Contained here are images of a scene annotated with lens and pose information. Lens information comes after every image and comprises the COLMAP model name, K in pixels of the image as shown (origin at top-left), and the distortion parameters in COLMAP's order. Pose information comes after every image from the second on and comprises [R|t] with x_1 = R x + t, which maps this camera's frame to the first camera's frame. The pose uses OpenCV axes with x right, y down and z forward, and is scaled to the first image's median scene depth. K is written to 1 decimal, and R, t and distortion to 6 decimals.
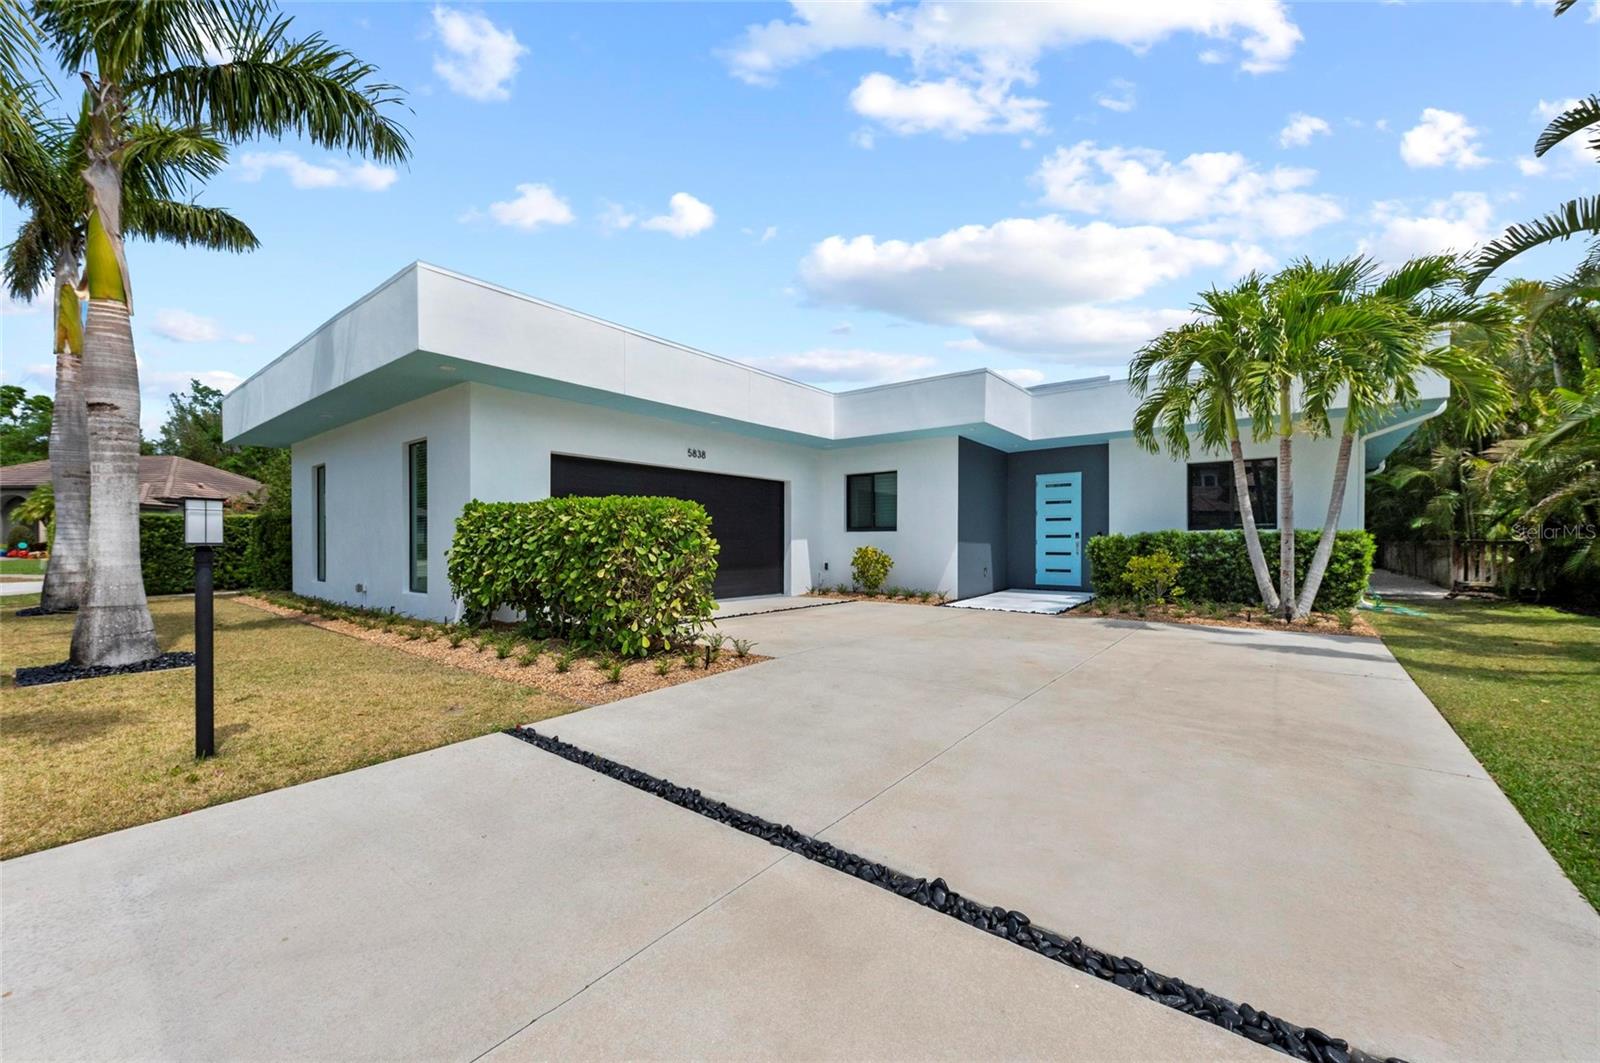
lens RADIAL K [[622.7, 0, 804.2], [0, 622.7, 539.5], [0, 0, 1]] dist [0.014735, -0.003743]
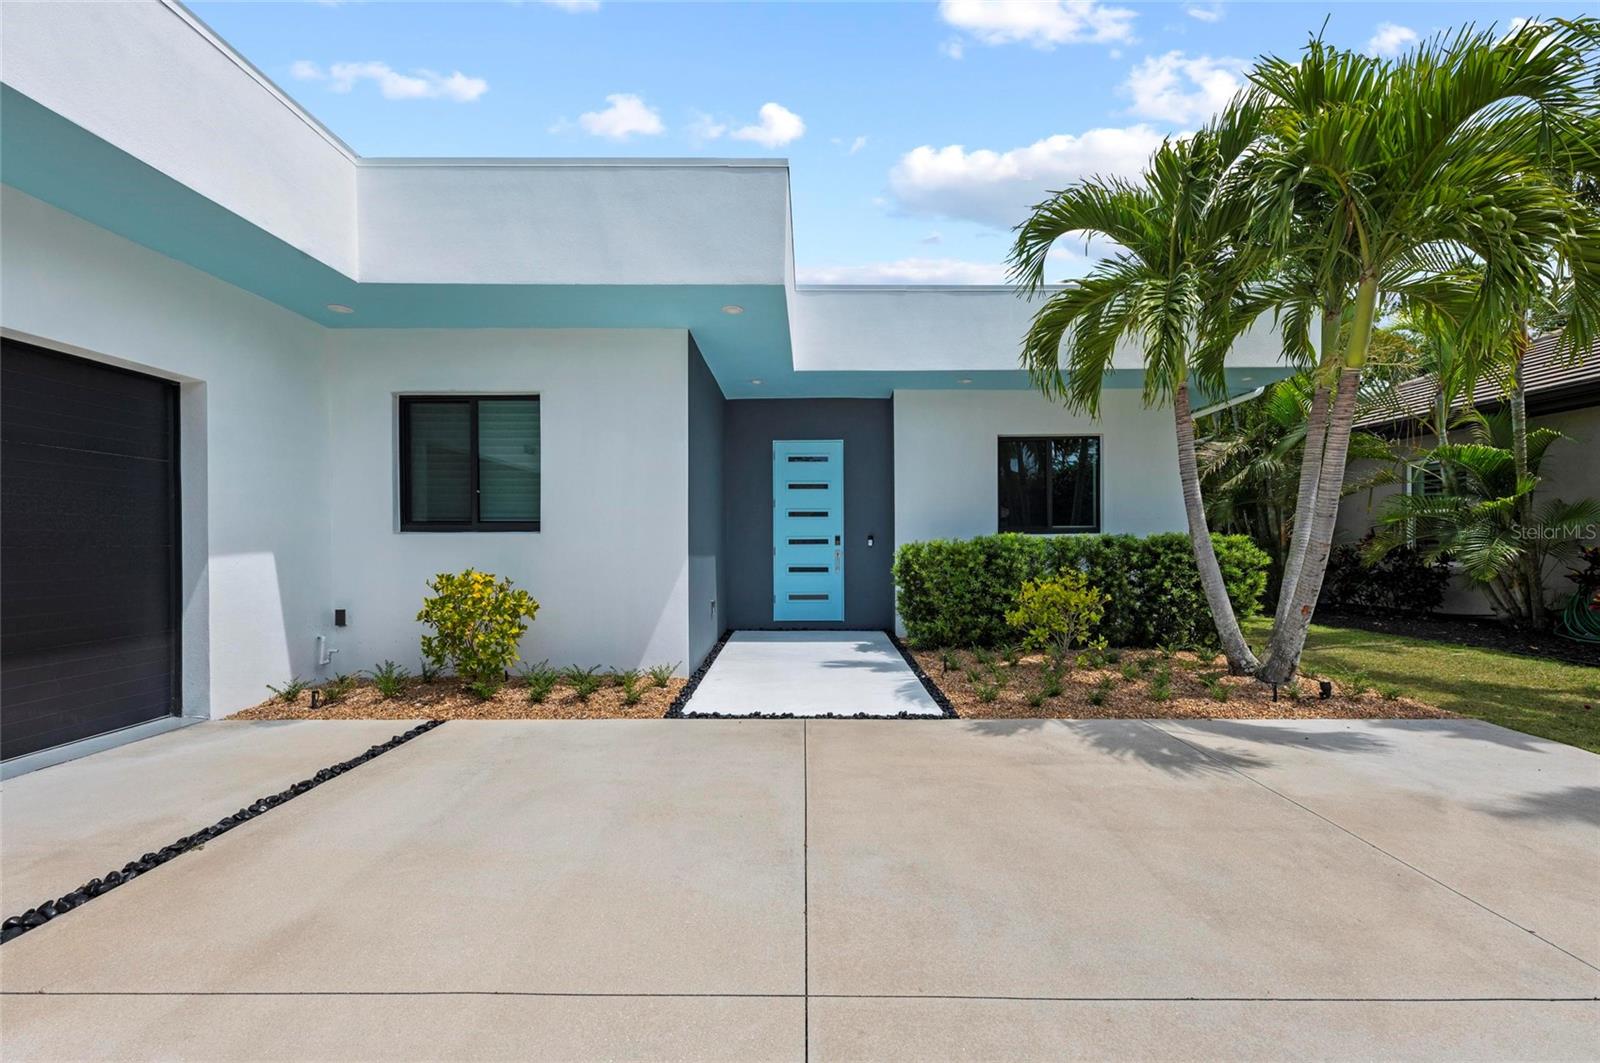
lens RADIAL K [[622.7, 0, 804.2], [0, 622.7, 539.5], [0, 0, 1]] dist [0.014735, -0.003743]
pose [[0.785787, -0.002164, 0.618493, 0.022405], [-0.000248, 0.999993, 0.003814, -0.009848], [-0.618497, -0.003150, 0.785781, 0.533452]]
